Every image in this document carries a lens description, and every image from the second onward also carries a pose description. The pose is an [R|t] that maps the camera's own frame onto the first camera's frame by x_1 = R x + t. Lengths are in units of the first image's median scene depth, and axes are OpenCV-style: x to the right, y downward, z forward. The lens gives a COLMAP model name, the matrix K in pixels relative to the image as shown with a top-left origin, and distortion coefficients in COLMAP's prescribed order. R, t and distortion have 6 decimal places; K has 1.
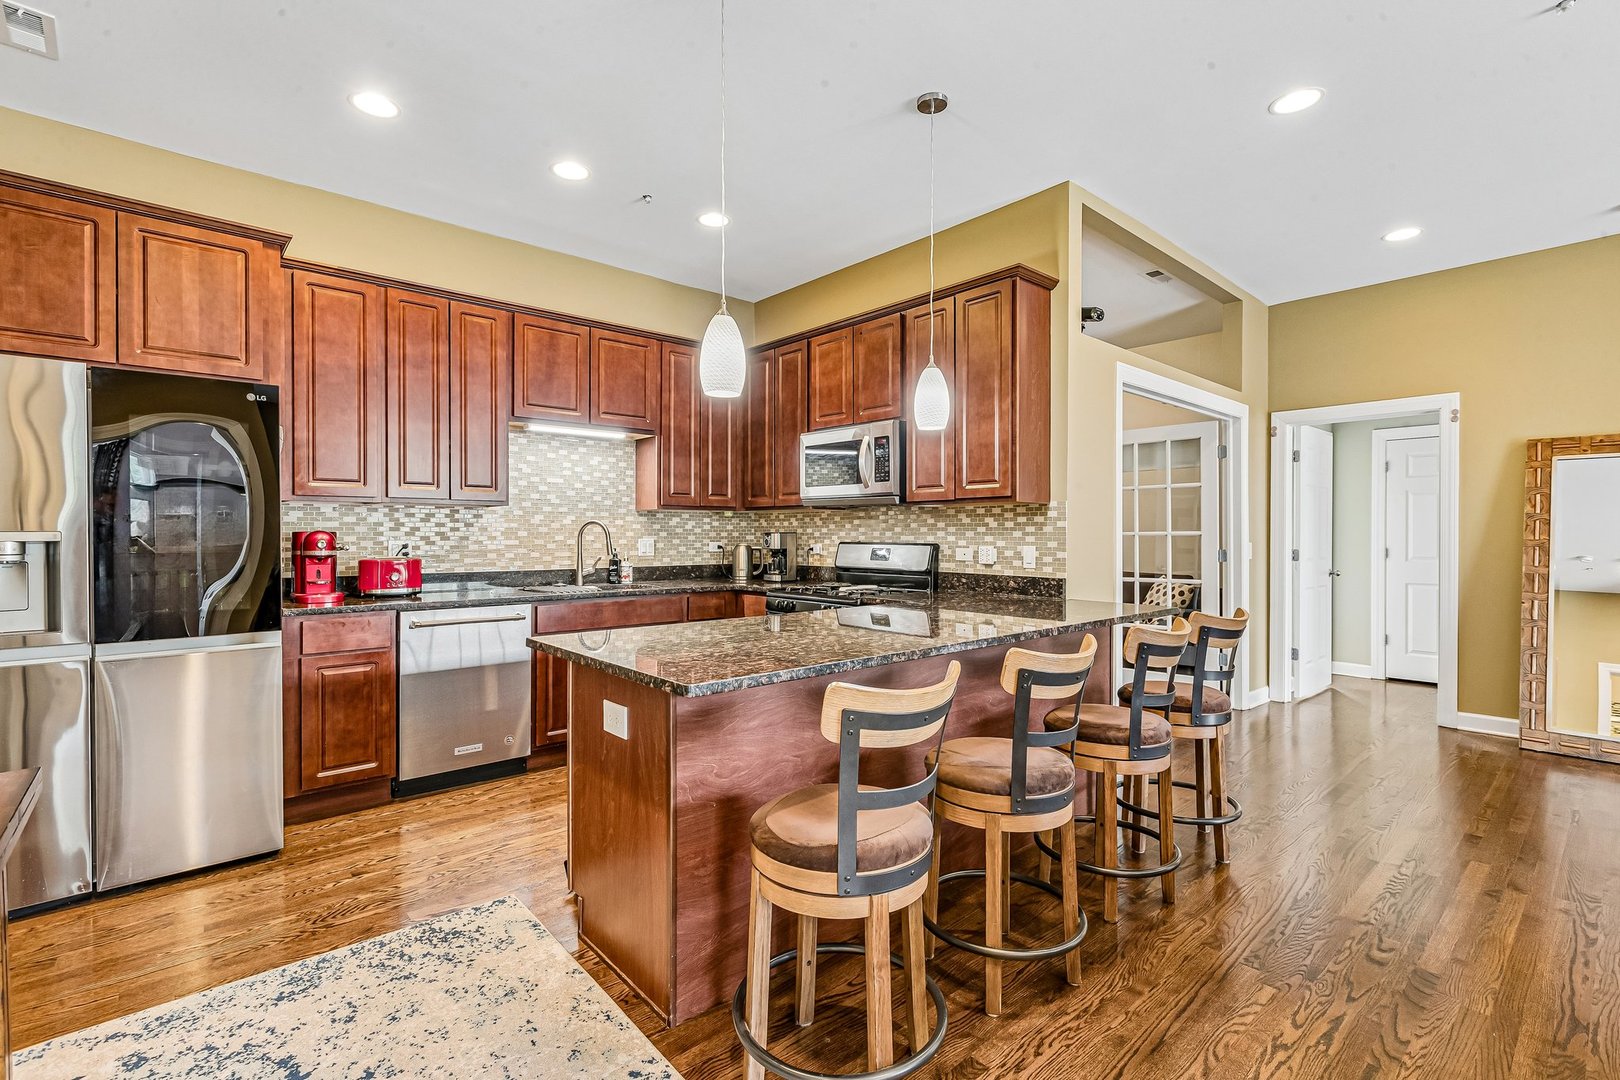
lens RADIAL K [[733.3, 0, 807.8], [0, 733.3, 535.7], [0, 0, 1]] dist [-0.001262, 0.001521]
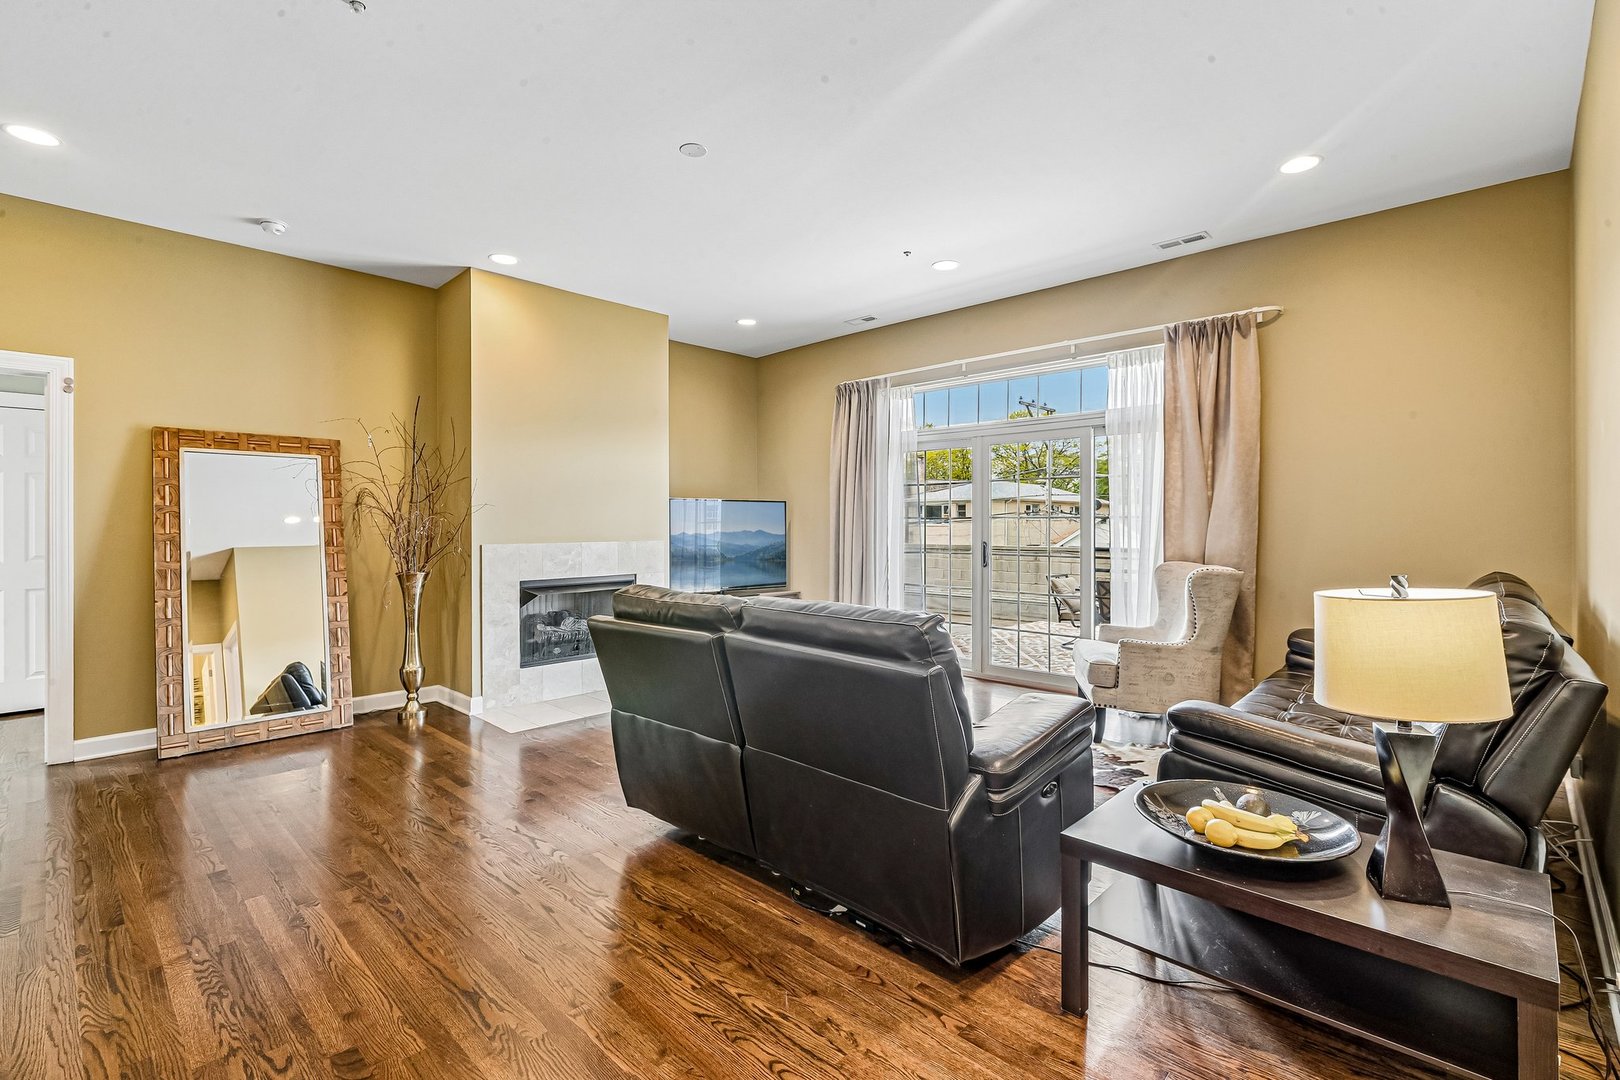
lens RADIAL K [[733.3, 0, 807.5], [0, 733.3, 524.5], [0, 0, 1]] dist [-0.001262, 0.001521]
pose [[-0.083537, -0.000335, 0.996505, -0.015730], [0.005370, 0.999985, 0.000787, -0.002631], [-0.996490, 0.005417, -0.083534, 0.256831]]
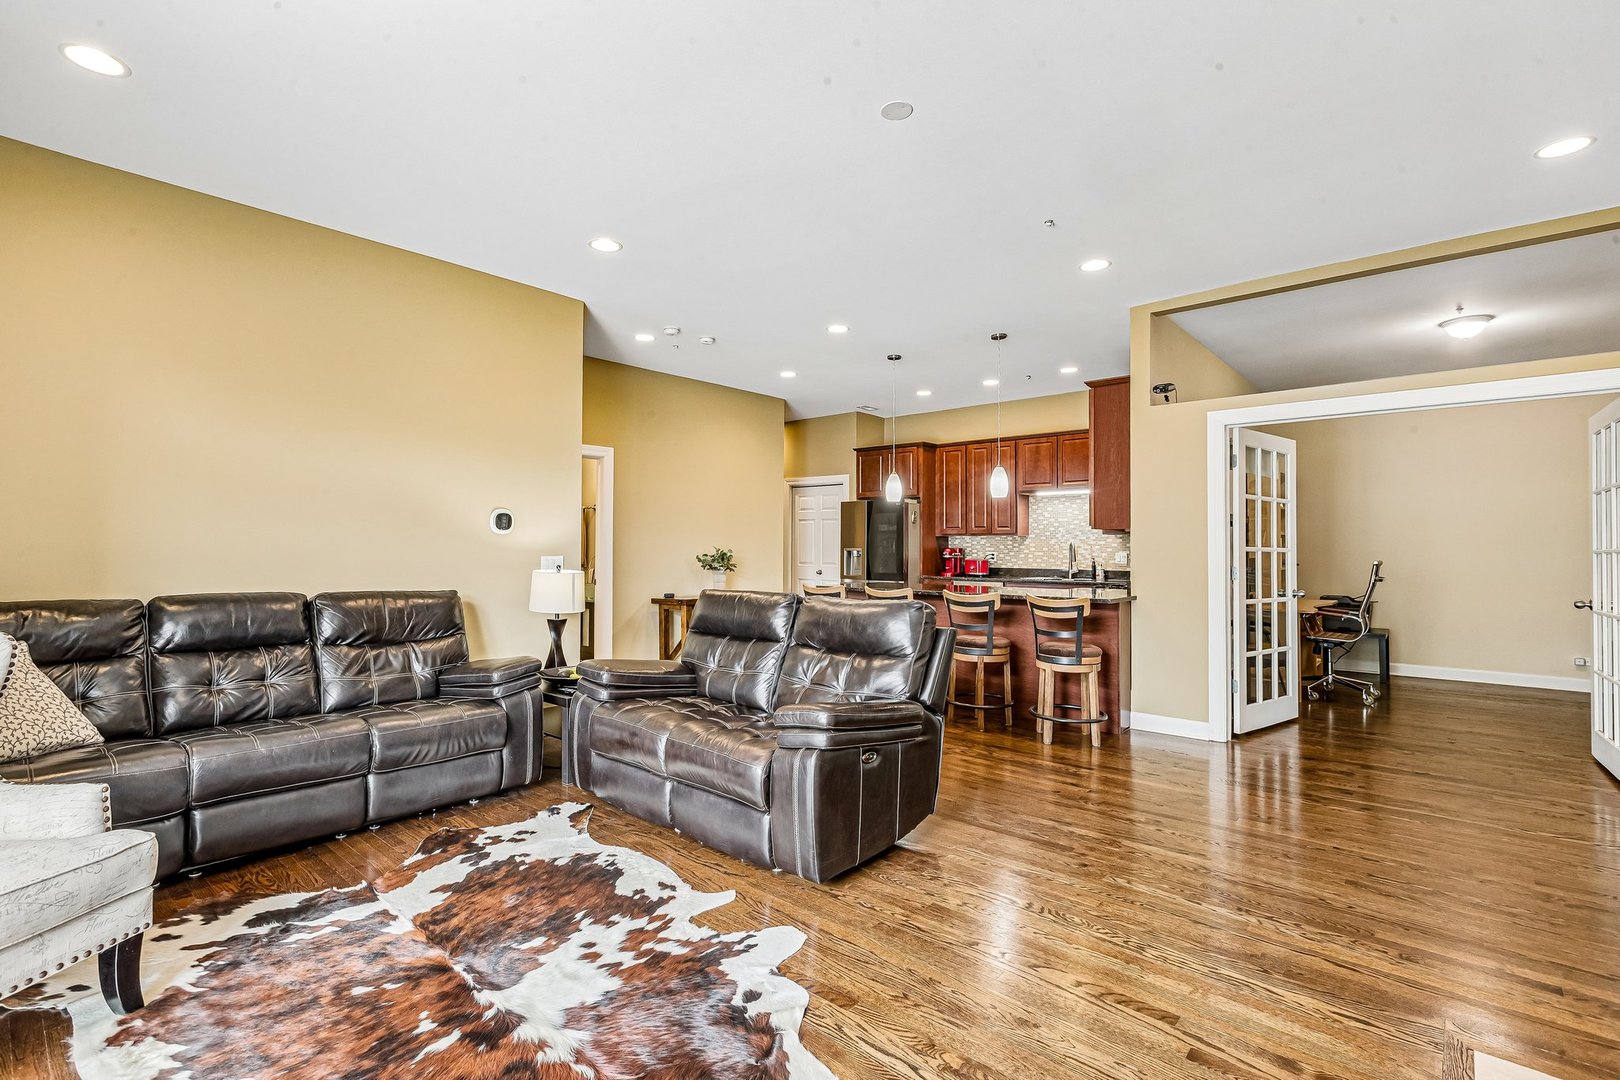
lens RADIAL K [[733.3, 0, 804.0], [0, 733.3, 538.3], [0, 0, 1]] dist [-0.001262, 0.001521]
pose [[0.121581, -0.013497, -0.992490, 1.406583], [-0.005126, 0.999886, -0.014225, -0.000810], [0.992568, 0.006817, 0.121498, 0.149551]]
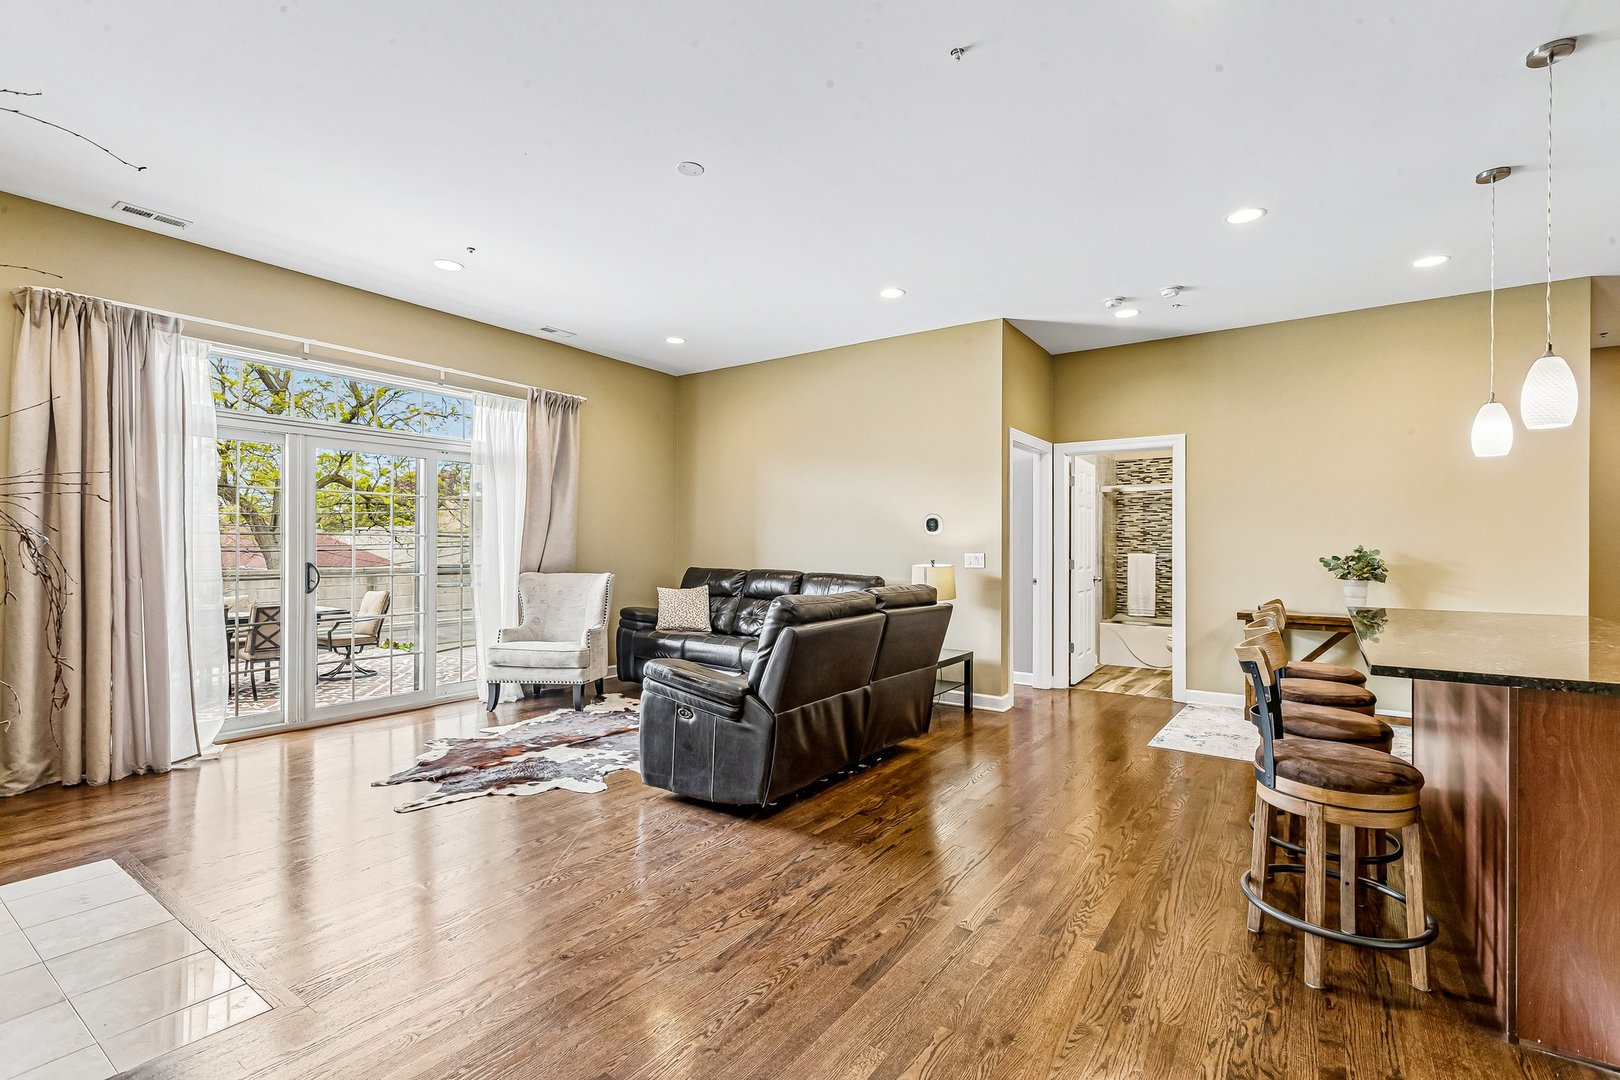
lens RADIAL K [[733.3, 0, 810.6], [0, 733.3, 551.2], [0, 0, 1]] dist [-0.001262, 0.001521]
pose [[-0.970812, -0.004273, -0.239804, 0.823066], [-0.006866, 0.999927, 0.009979, -0.002171], [0.239744, 0.011334, -0.970770, 1.096726]]
